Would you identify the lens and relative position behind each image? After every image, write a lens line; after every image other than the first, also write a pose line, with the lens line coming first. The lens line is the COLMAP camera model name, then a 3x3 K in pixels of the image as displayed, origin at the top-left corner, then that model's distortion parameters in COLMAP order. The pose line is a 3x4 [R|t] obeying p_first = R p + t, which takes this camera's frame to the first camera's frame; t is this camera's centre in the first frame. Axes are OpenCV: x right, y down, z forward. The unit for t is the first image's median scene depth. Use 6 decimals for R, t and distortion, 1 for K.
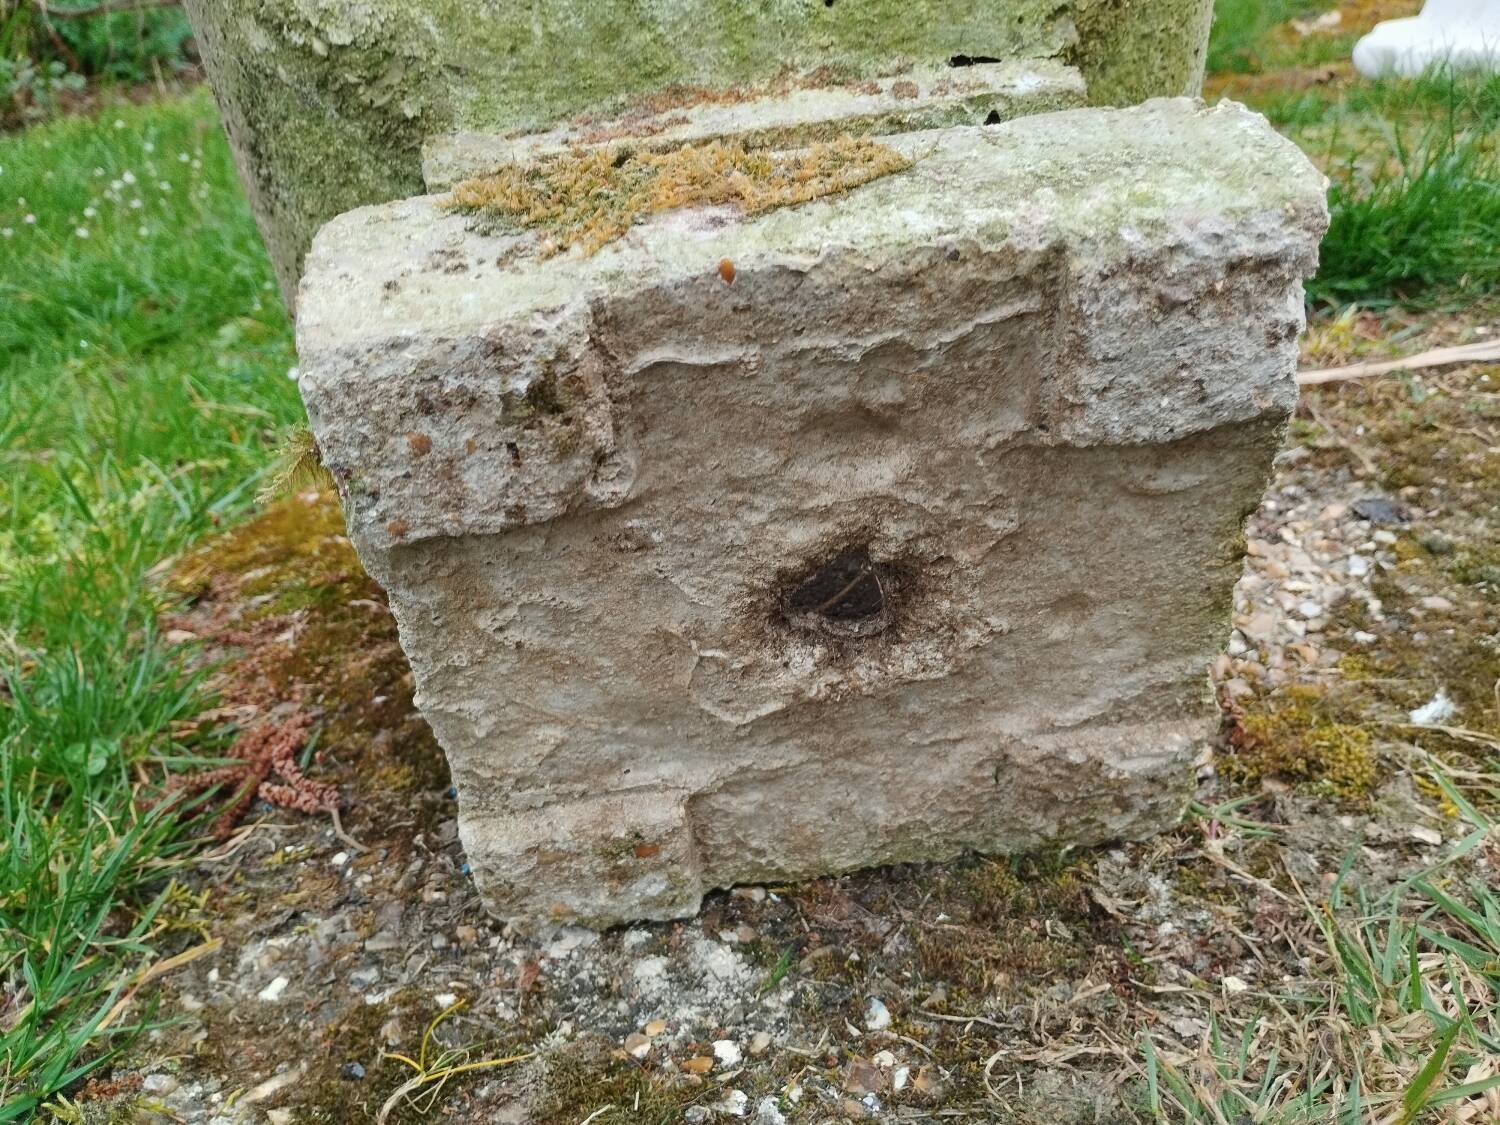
lens RADIAL K [[1304.9, 0, 752.5], [0, 1304.9, 594.2], [0, 0, 1]] dist [0.058078, -0.096513]
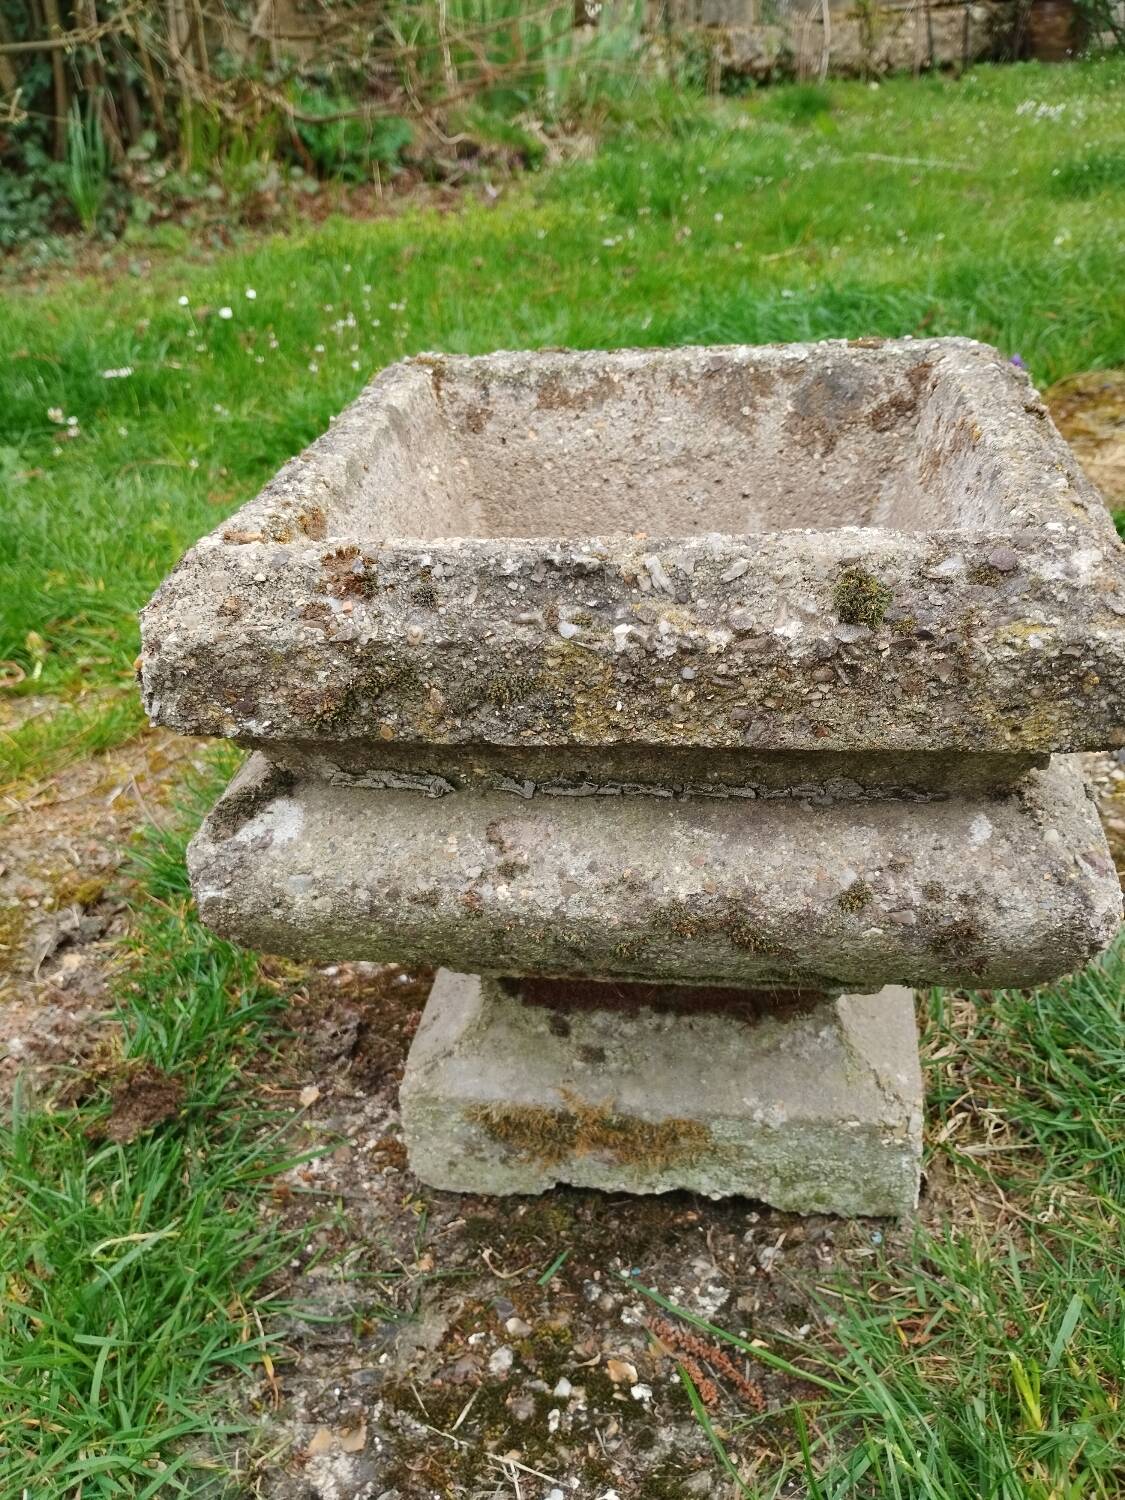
lens RADIAL K [[1304.9, 0, 574.5], [0, 1304.9, 732.7], [0, 0, 1]] dist [0.058078, -0.096513]
pose [[0.964925, 0.161774, -0.206759, 0.246079], [-0.153525, 0.986588, 0.055450, -0.109341], [0.212956, -0.021762, 0.976819, -0.814114]]
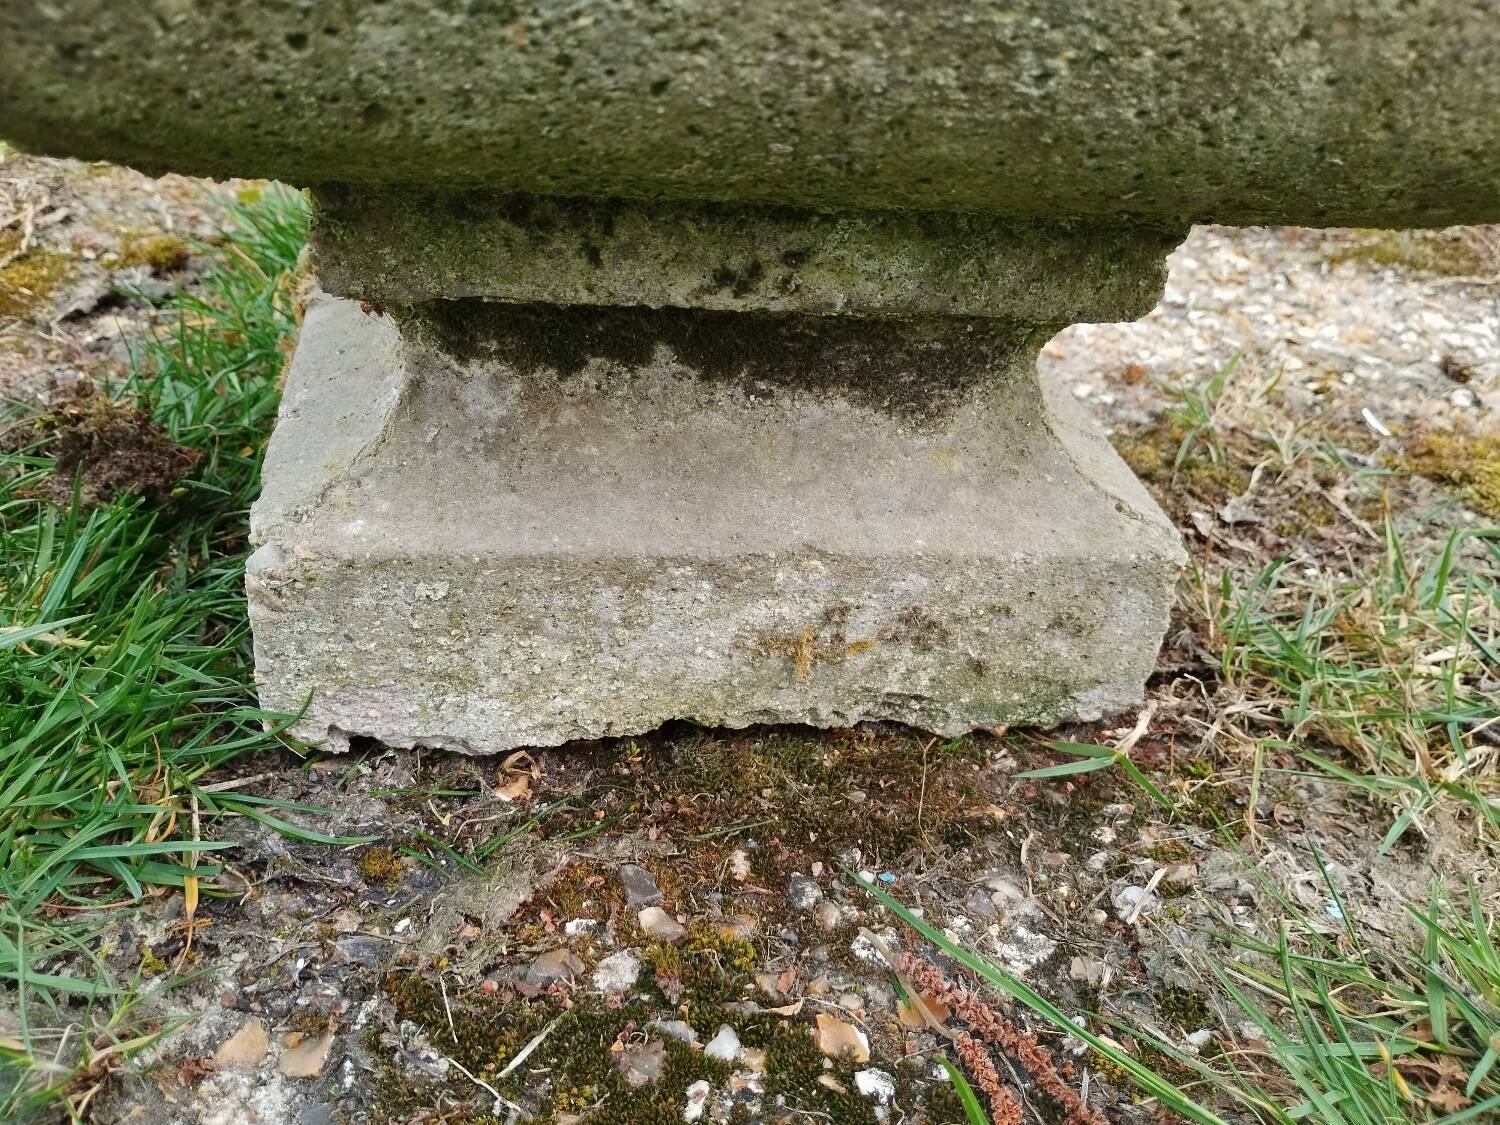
lens RADIAL K [[1304.9, 0, 744.8], [0, 1304.9, 557.9], [0, 0, 1]] dist [0.058078, -0.096513]
pose [[0.904907, 0.358174, -0.229903, 0.154430], [-0.332592, 0.932146, 0.143128, 0.239170], [0.265568, -0.053054, 0.962631, -0.243368]]
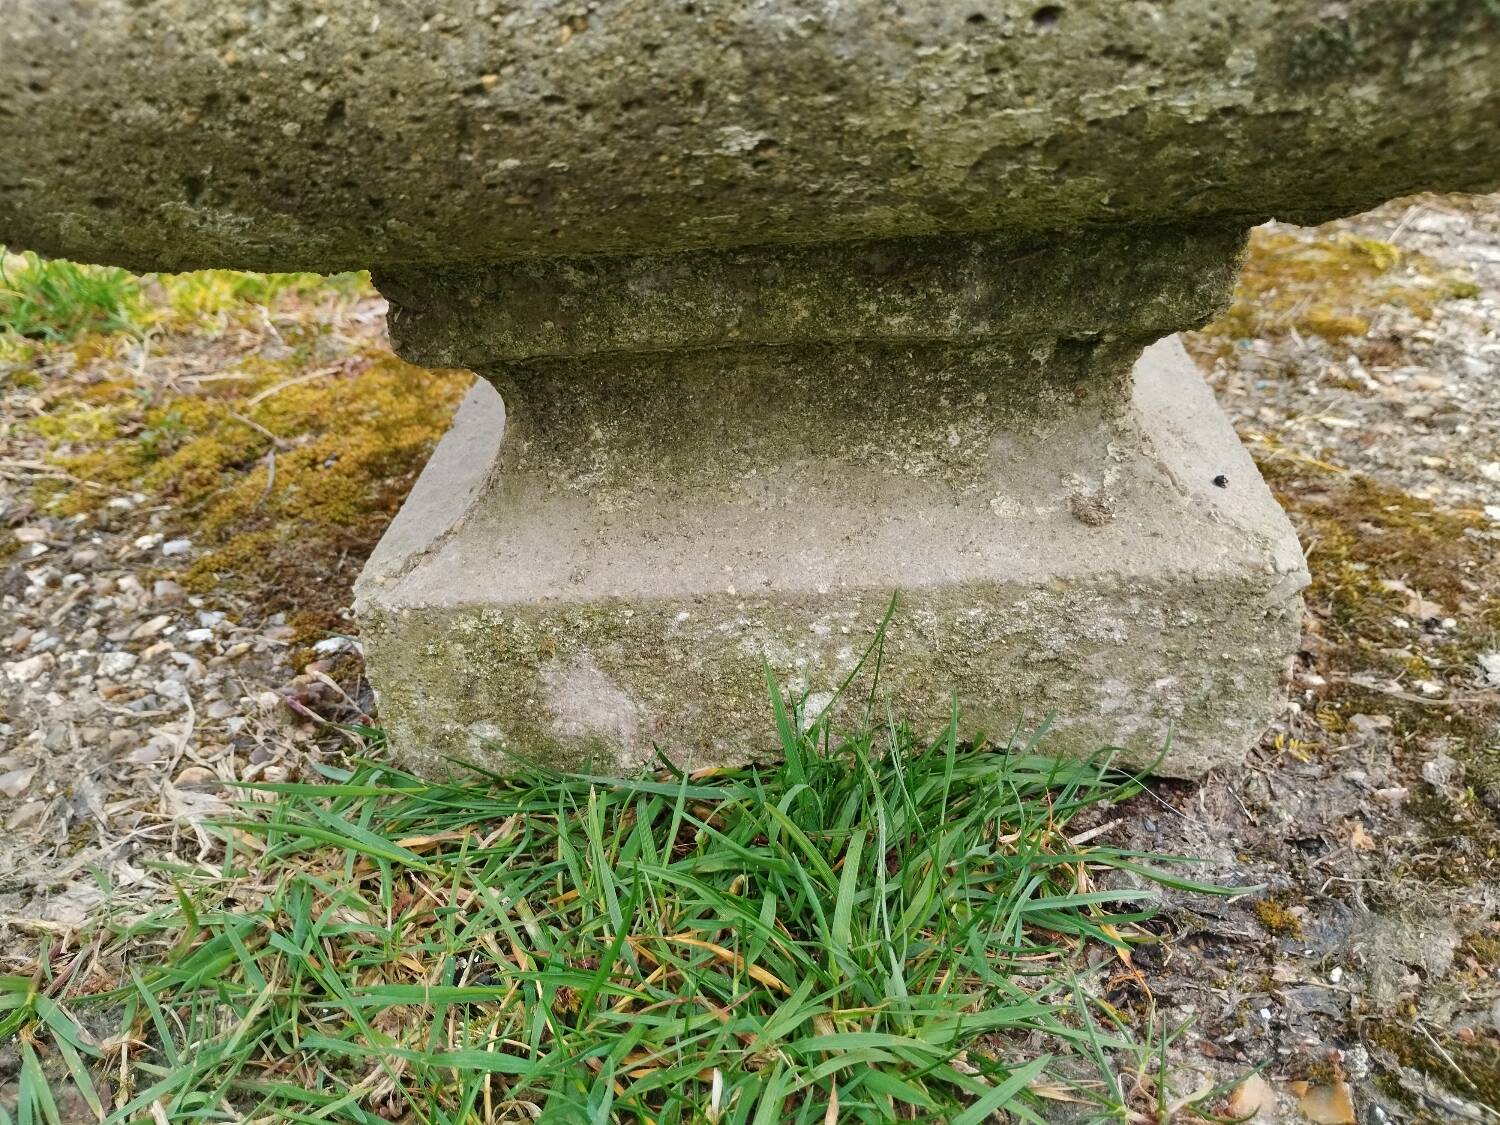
lens RADIAL K [[1304.9, 0, 753.6], [0, 1304.9, 559.0], [0, 0, 1]] dist [0.058078, -0.096513]
pose [[0.893427, 0.297452, -0.336617, -0.183825], [-0.273572, 0.954650, 0.117479, 0.365787], [0.356296, -0.012870, 0.934285, -0.377236]]
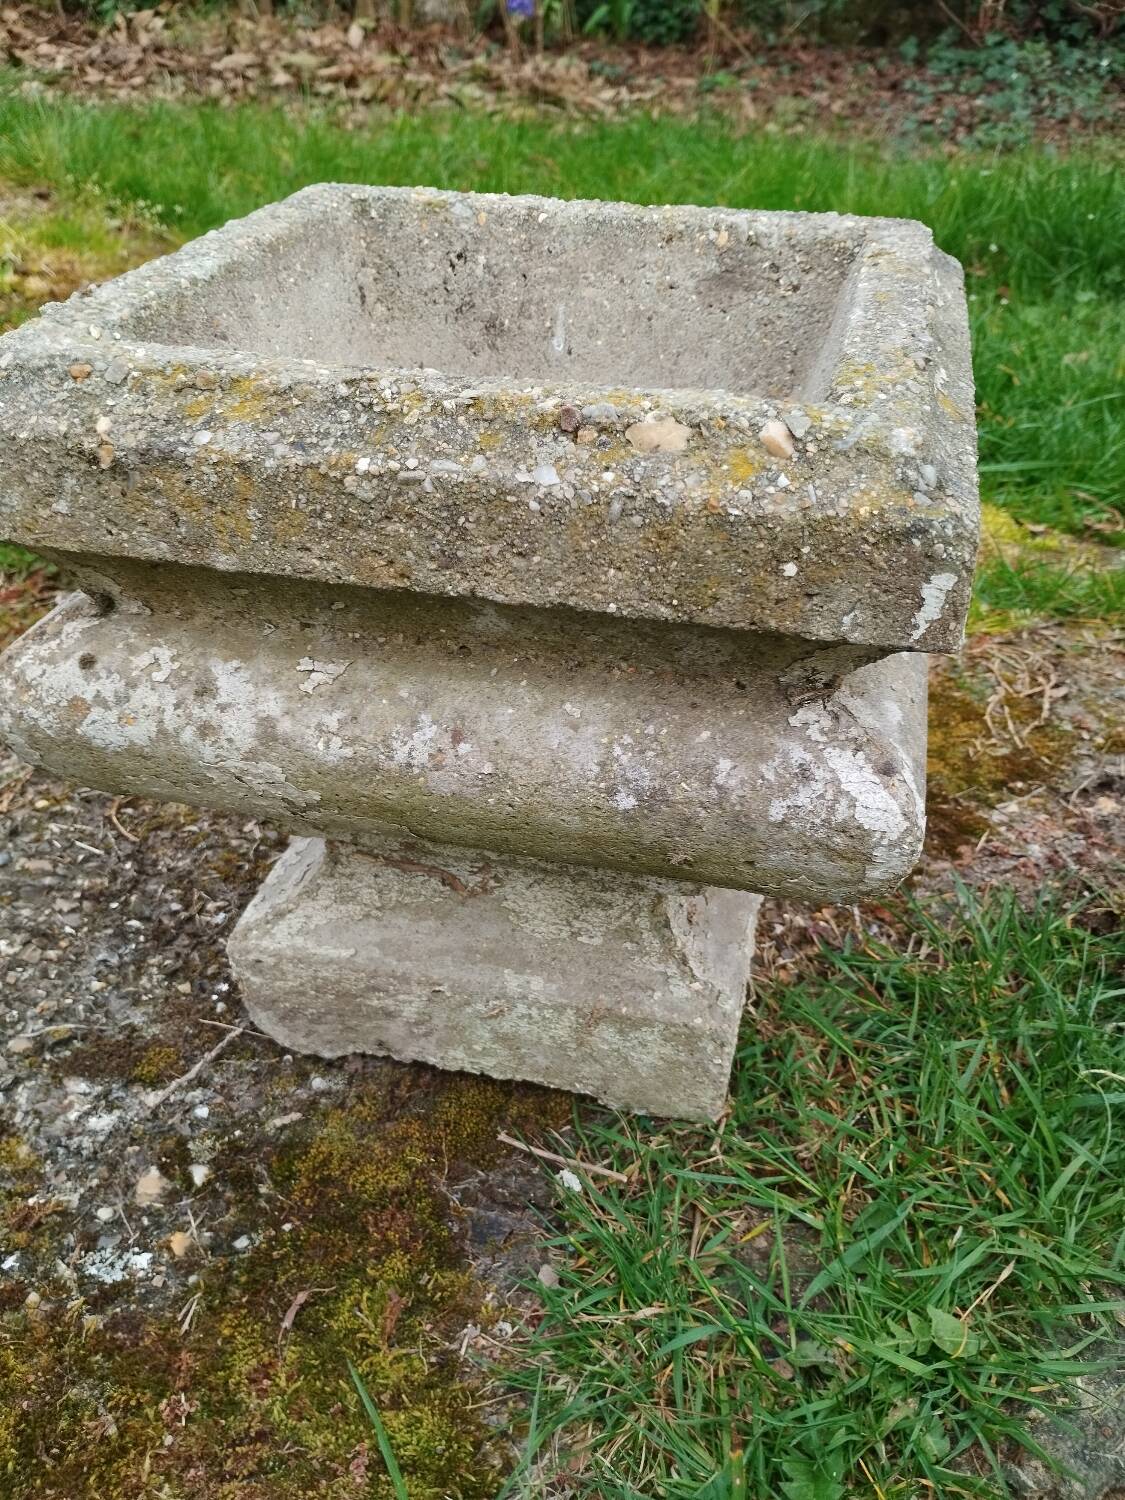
lens RADIAL K [[1284.8, 0, 579.1], [0, 1284.8, 769.6], [0, 0, 1]] dist [0.061071, -0.096795]
pose [[0.493217, 0.576017, -0.651875, 0.022500], [-0.468929, 0.807215, 0.358483, 0.073855], [0.732695, 0.128873, 0.668243, -0.911098]]
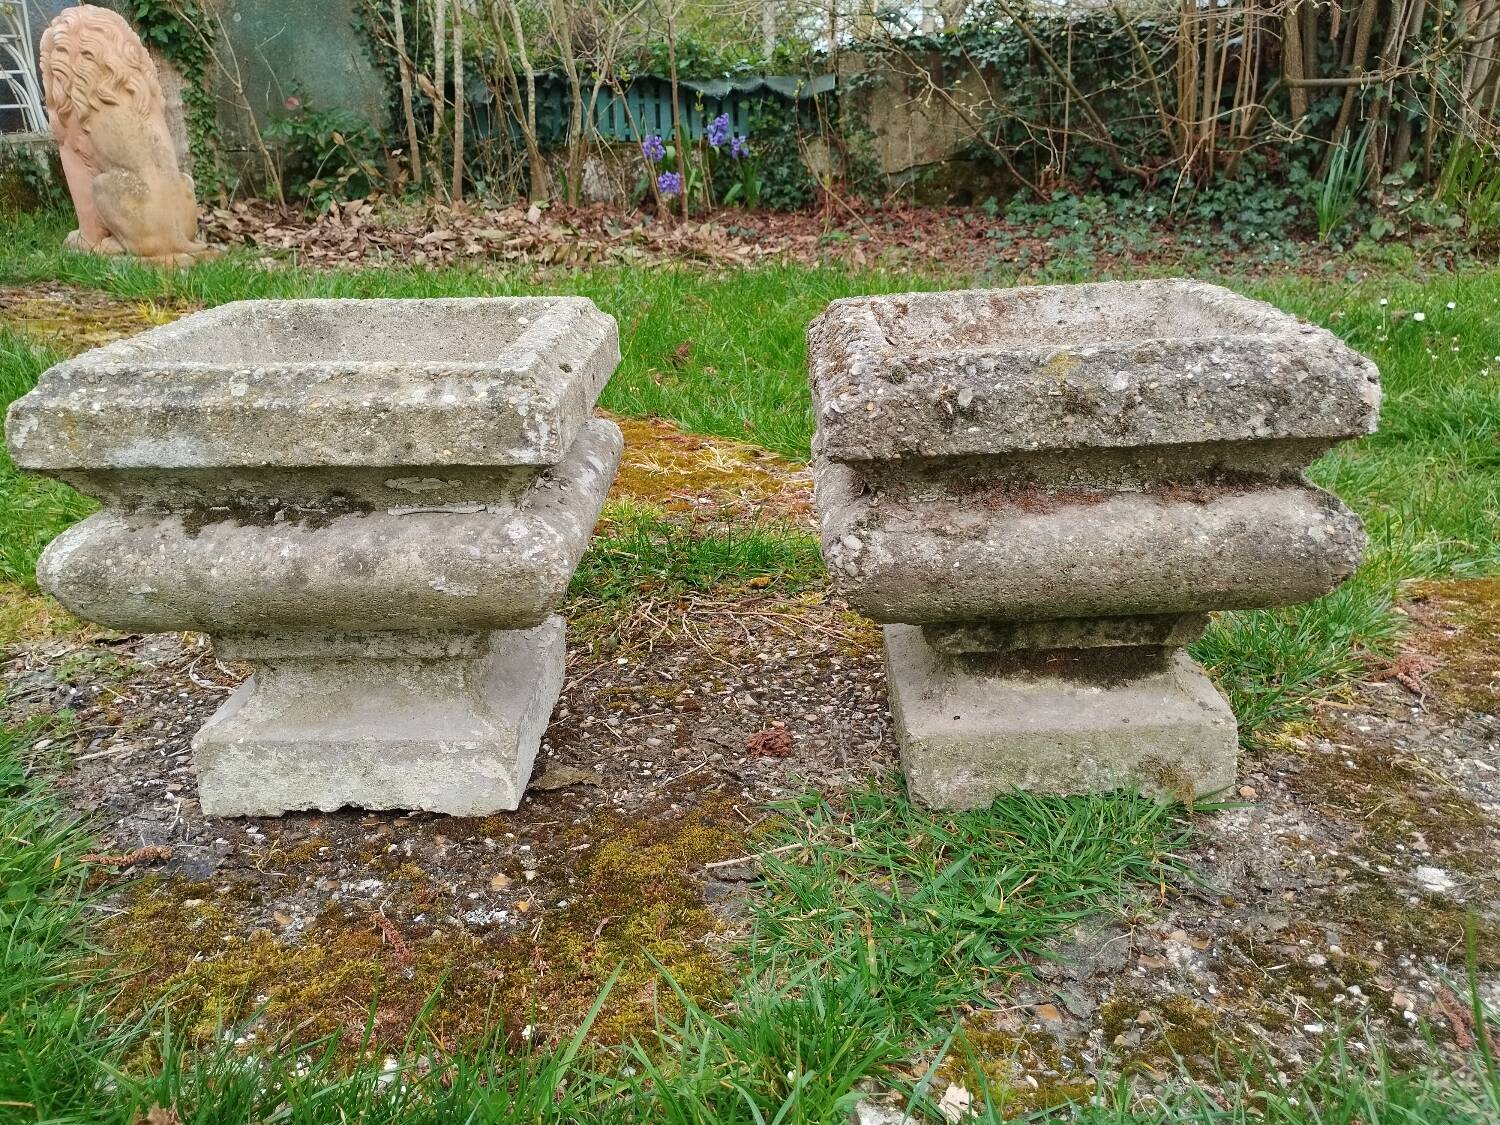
lens RADIAL K [[1268.1, 0, 753.6], [0, 1268.1, 562.1], [0, 0, 1]] dist [0.051904, -0.069588]
pose [[0.525462, 0.381244, -0.760620, 0.710564], [-0.433672, 0.889152, 0.146073, 0.153952], [0.731996, 0.253104, 0.632550, -1.382685]]
